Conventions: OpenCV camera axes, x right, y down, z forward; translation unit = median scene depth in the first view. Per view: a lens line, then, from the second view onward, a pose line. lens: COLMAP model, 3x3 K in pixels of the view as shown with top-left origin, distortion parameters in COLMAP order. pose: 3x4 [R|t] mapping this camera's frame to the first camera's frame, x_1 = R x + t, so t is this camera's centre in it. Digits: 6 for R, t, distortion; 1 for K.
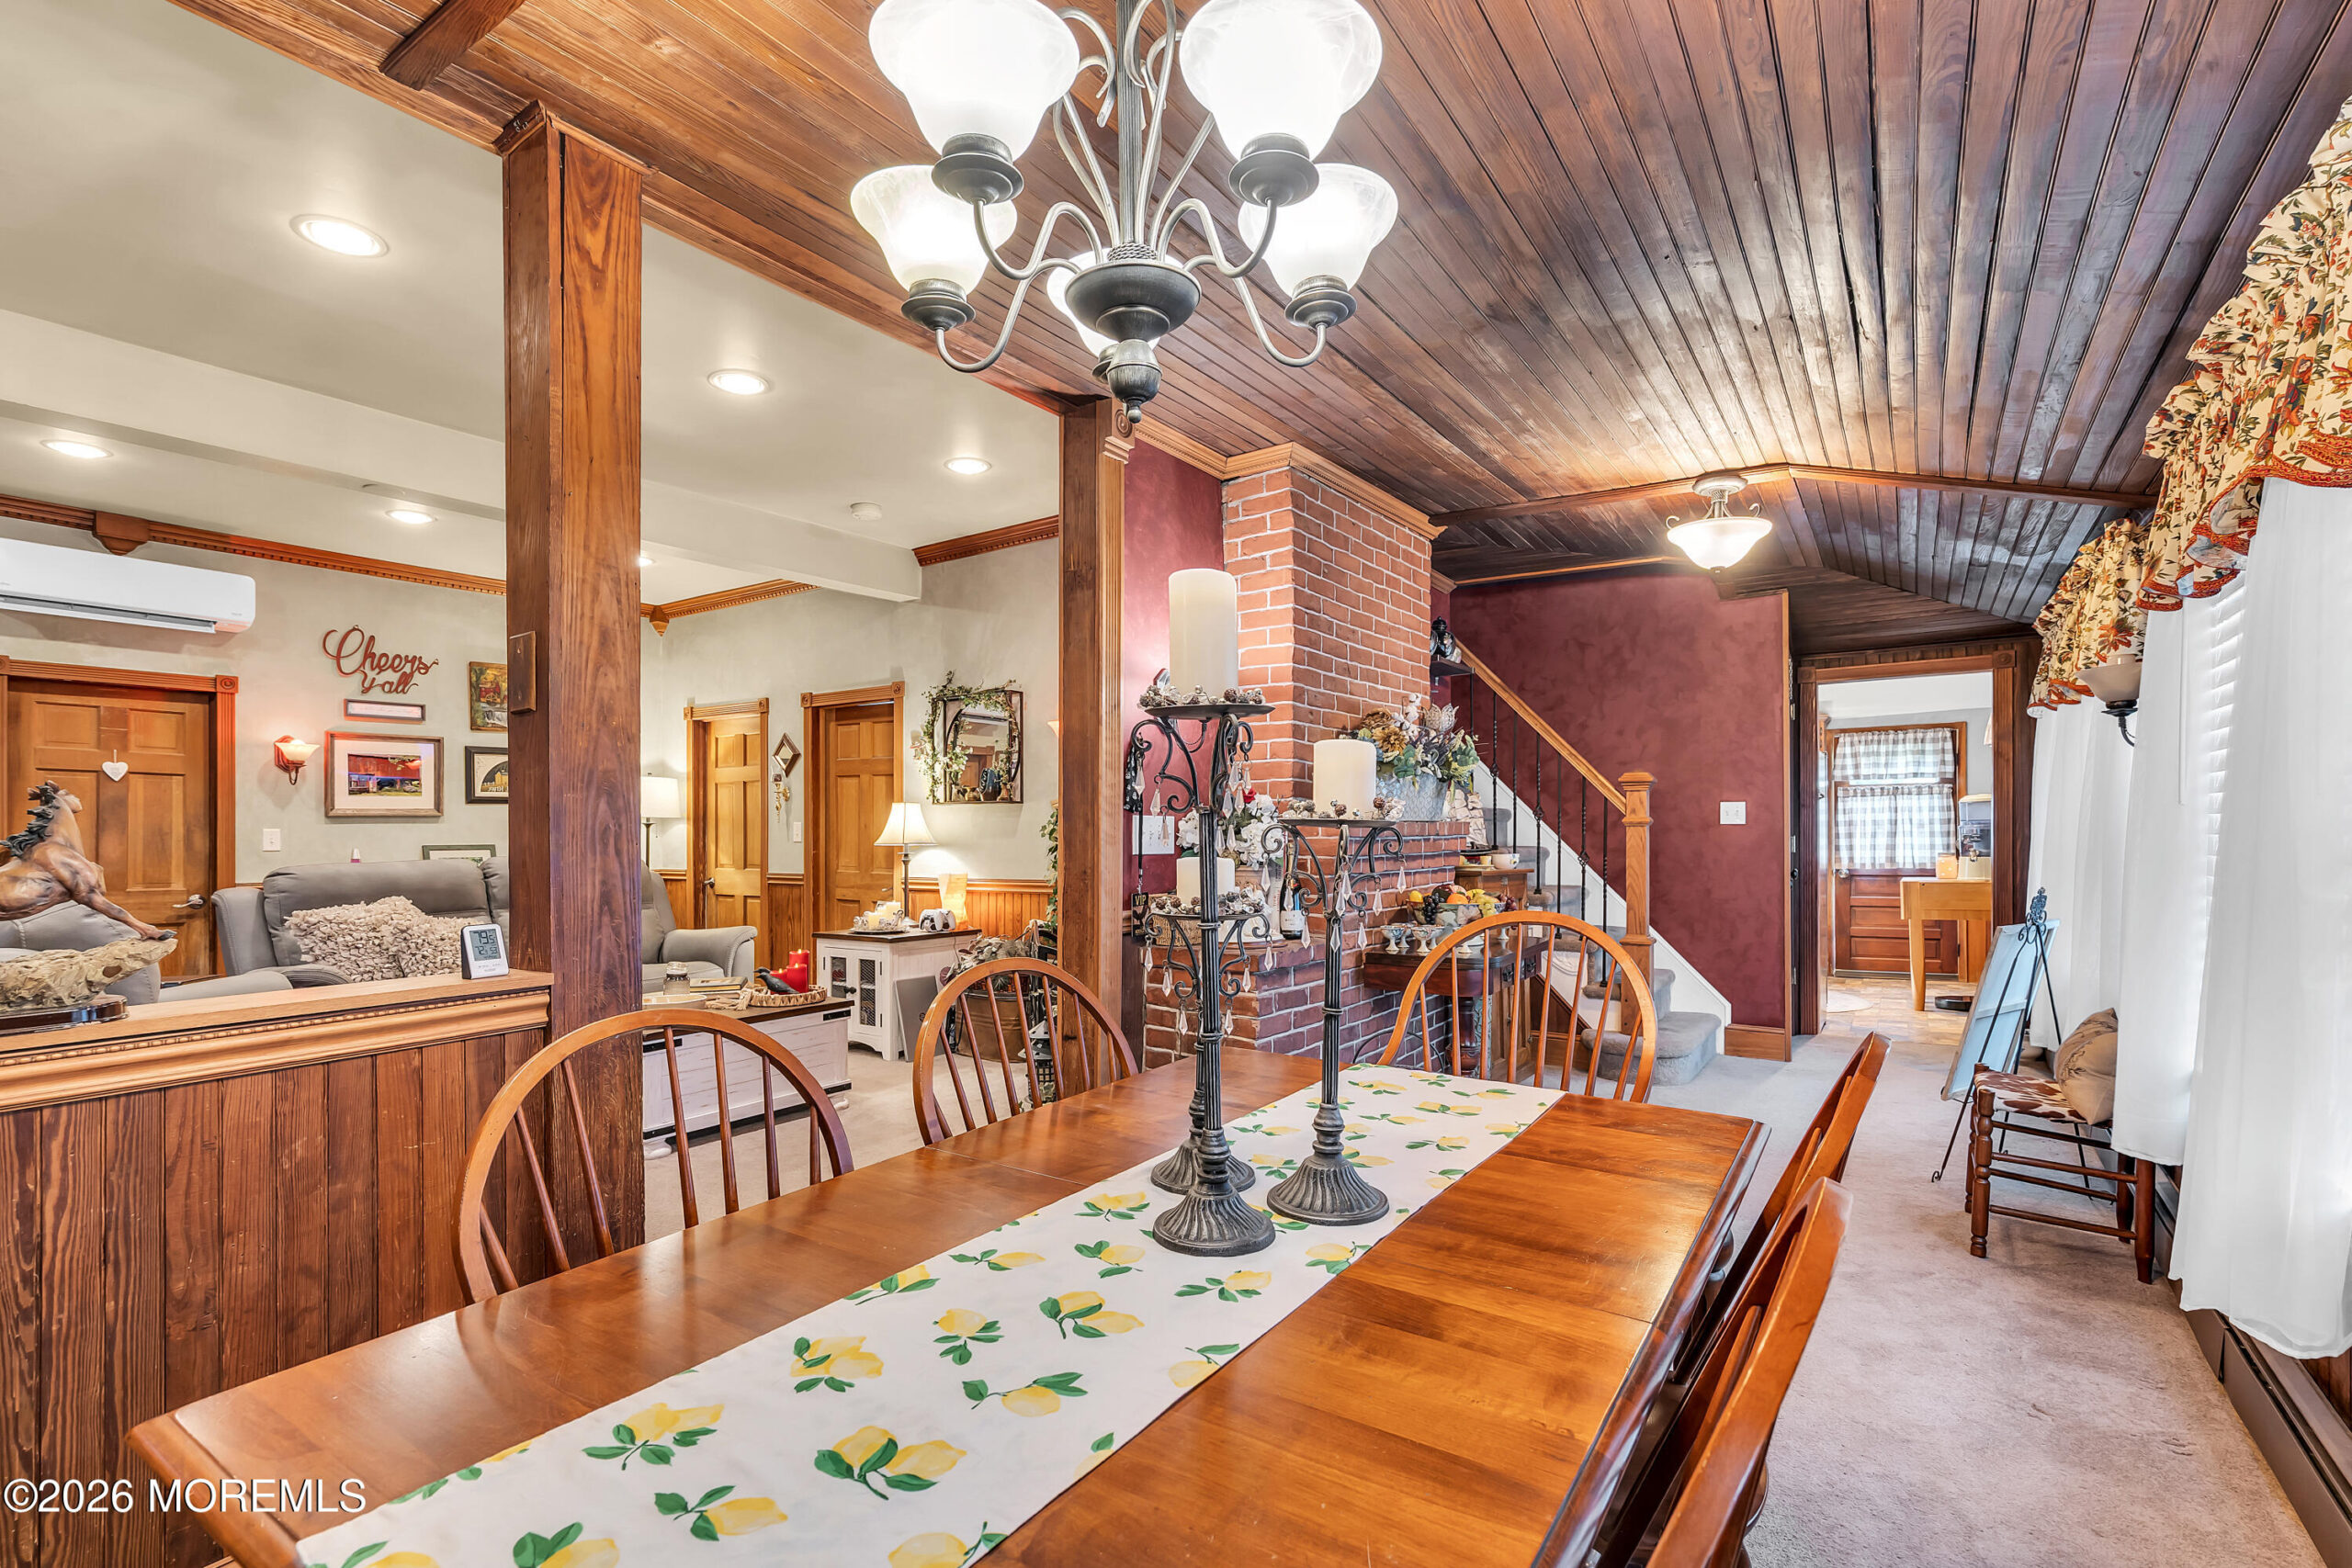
lens RADIAL K [[1080.9, 0, 1182.2], [0, 1080.9, 837.2], [0, 0, 1]] dist [-0.001412, 0.004792]
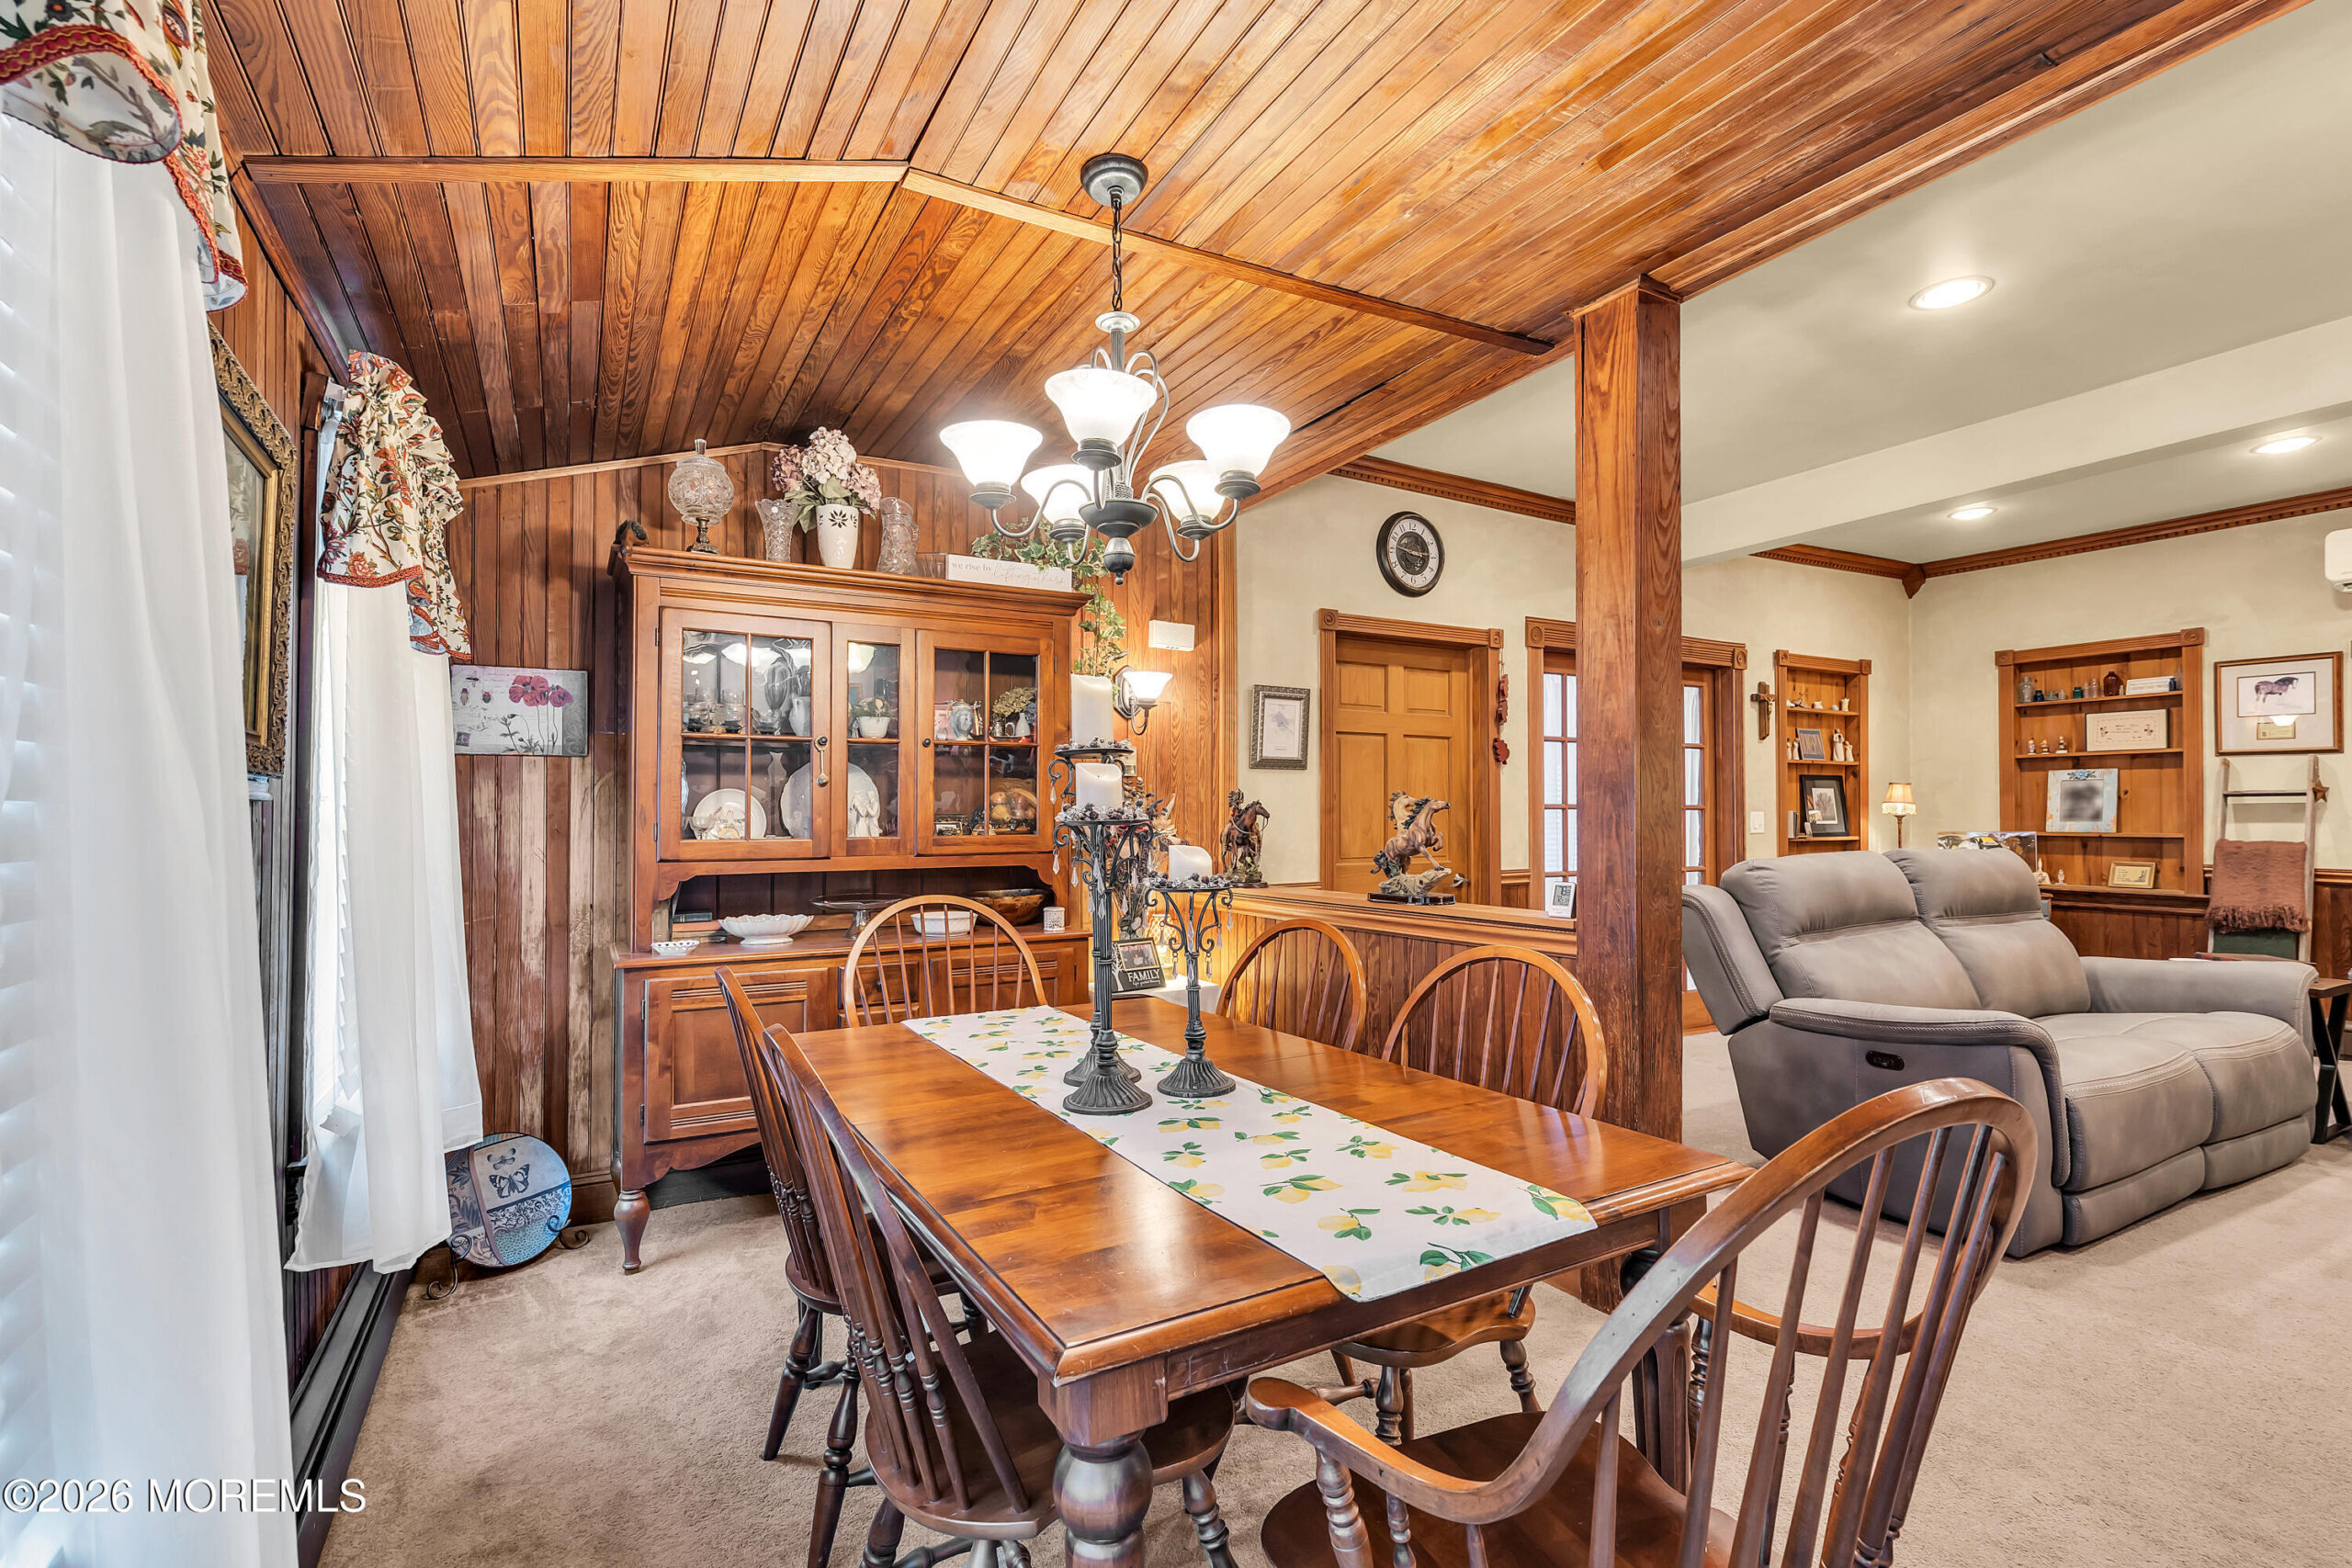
lens RADIAL K [[1080.9, 0, 1166.7], [0, 1080.9, 791.1], [0, 0, 1]] dist [-0.001412, 0.004792]
pose [[-0.438065, -0.014781, -0.898822, 0.193519], [-0.001549, 0.999876, -0.015688, -0.002853], [0.898942, -0.005480, -0.438033, 0.238491]]
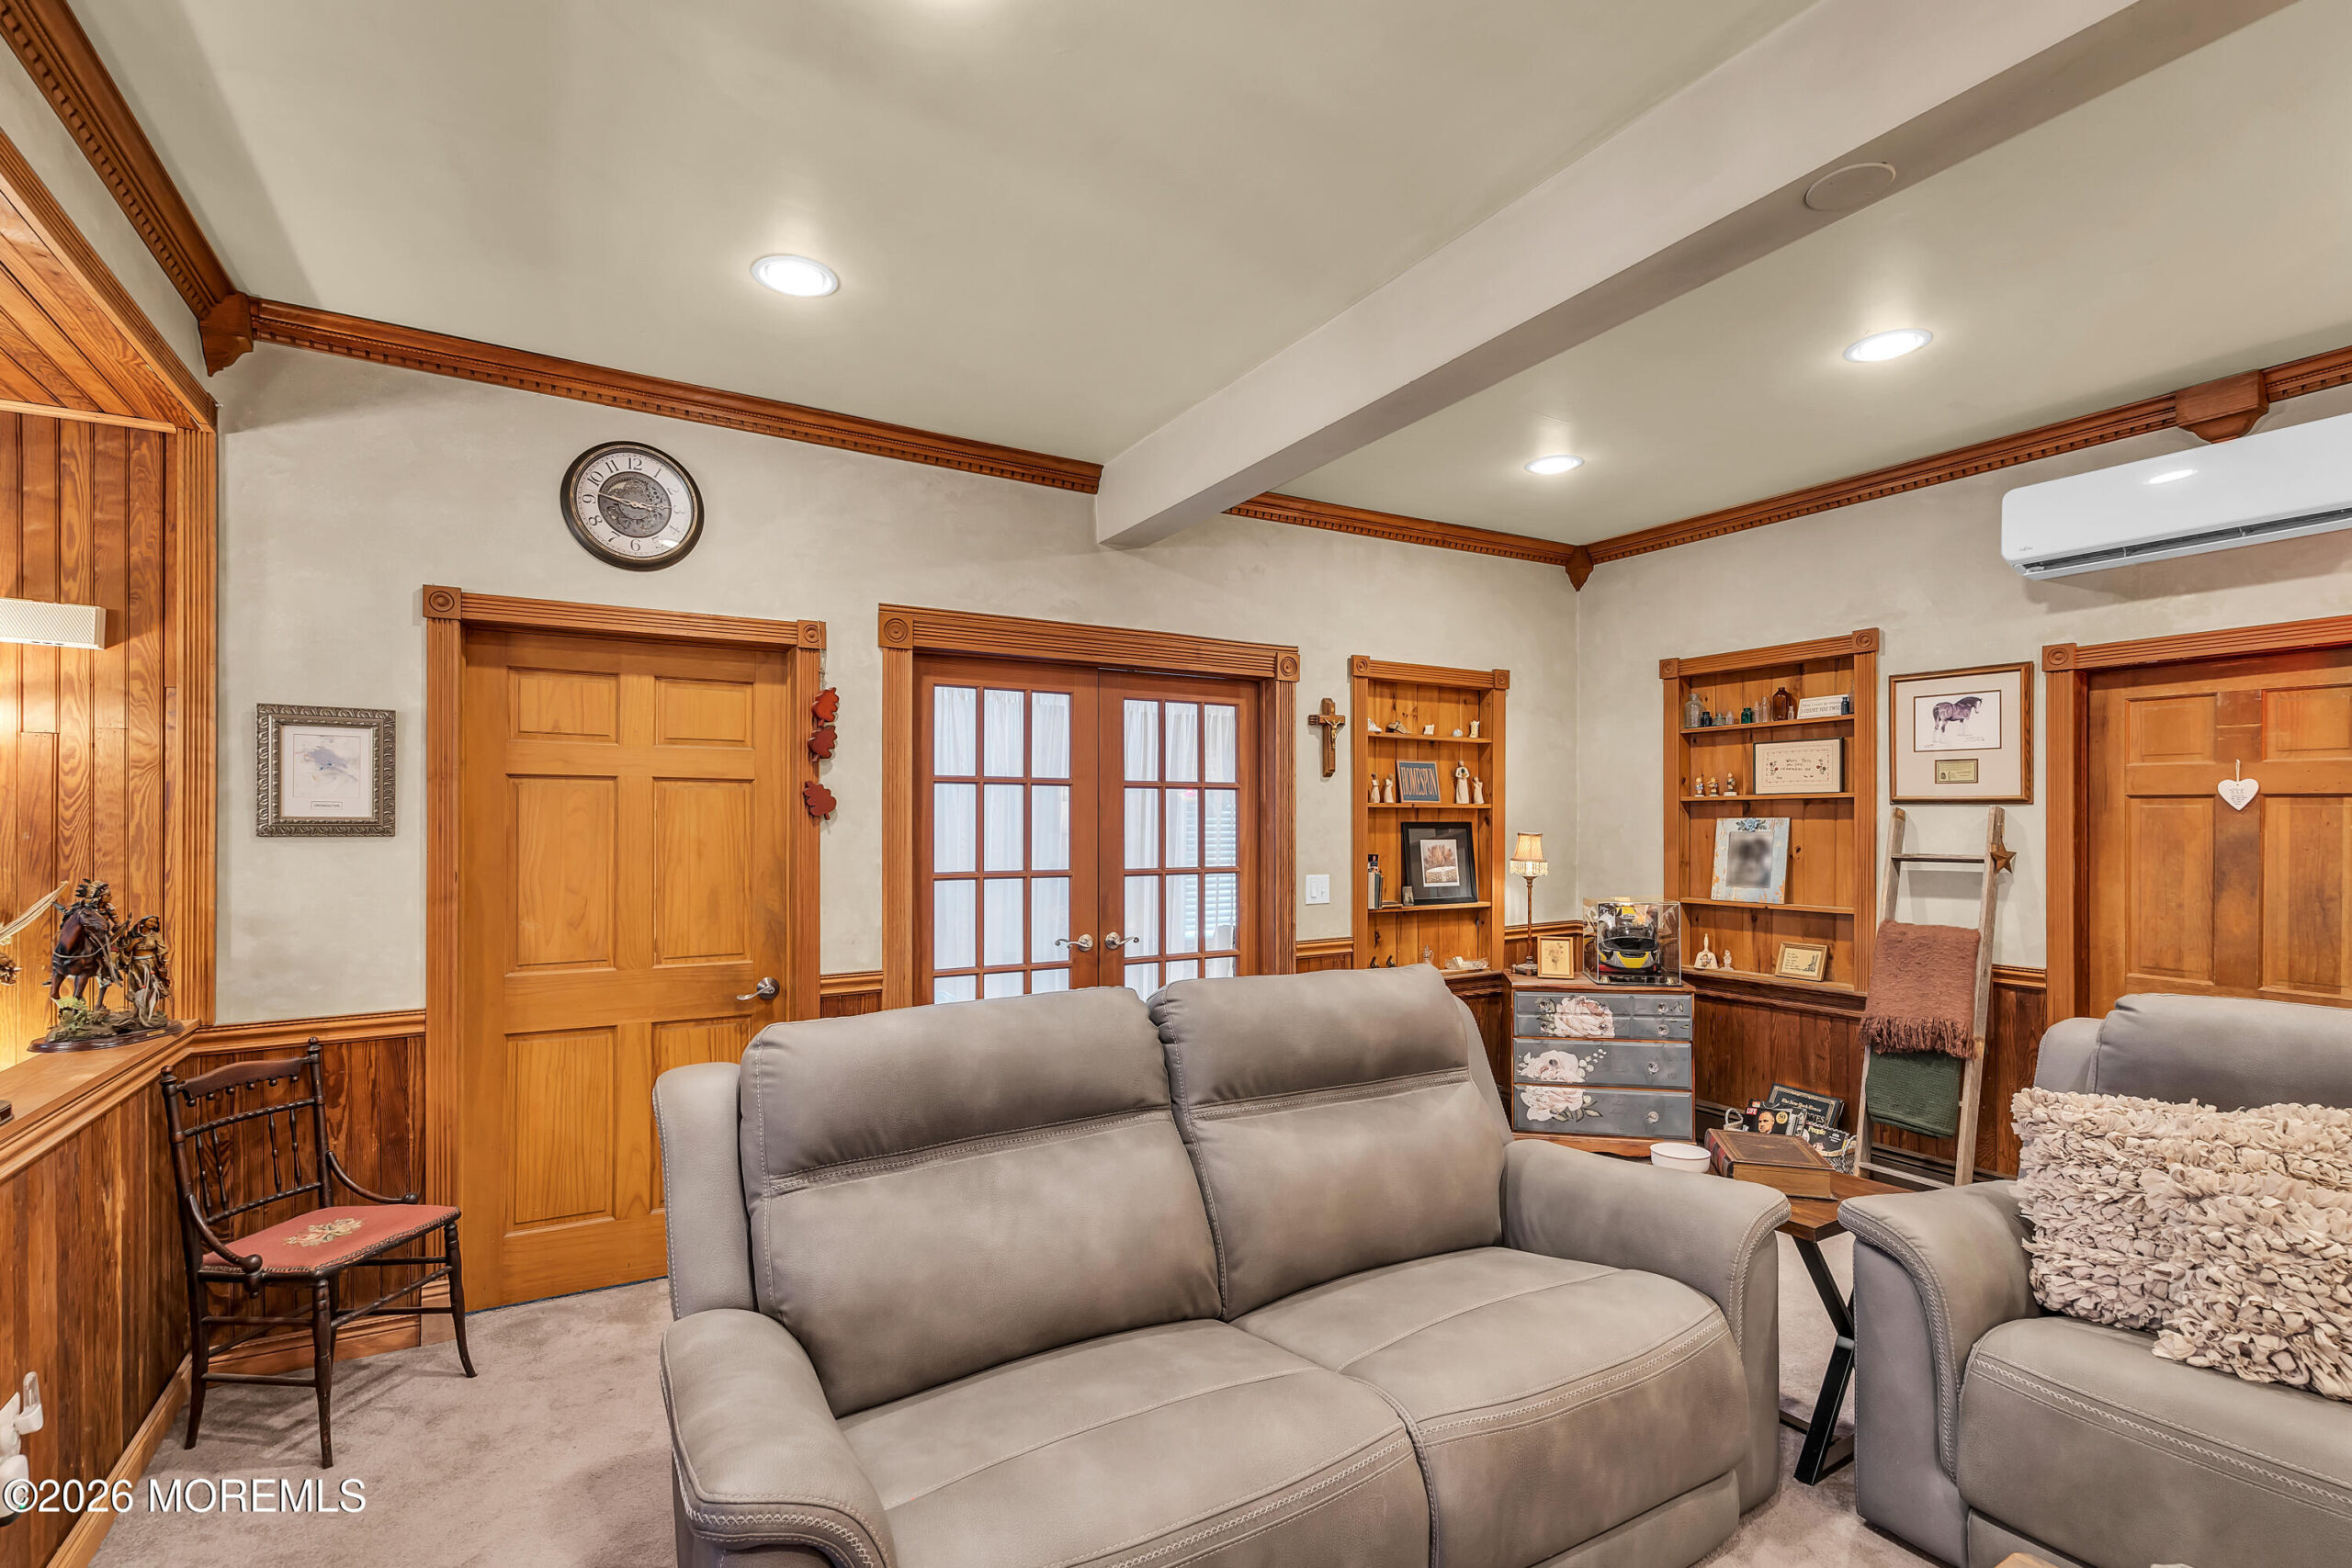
lens RADIAL K [[1080.9, 0, 1183.9], [0, 1080.9, 815.6], [0, 0, 1]] dist [-0.001412, 0.004792]
pose [[-0.418757, -0.002810, -0.908094, -0.266793], [-0.003613, 0.999992, -0.001428, -0.042055], [0.908091, 0.002682, -0.418764, 0.542438]]
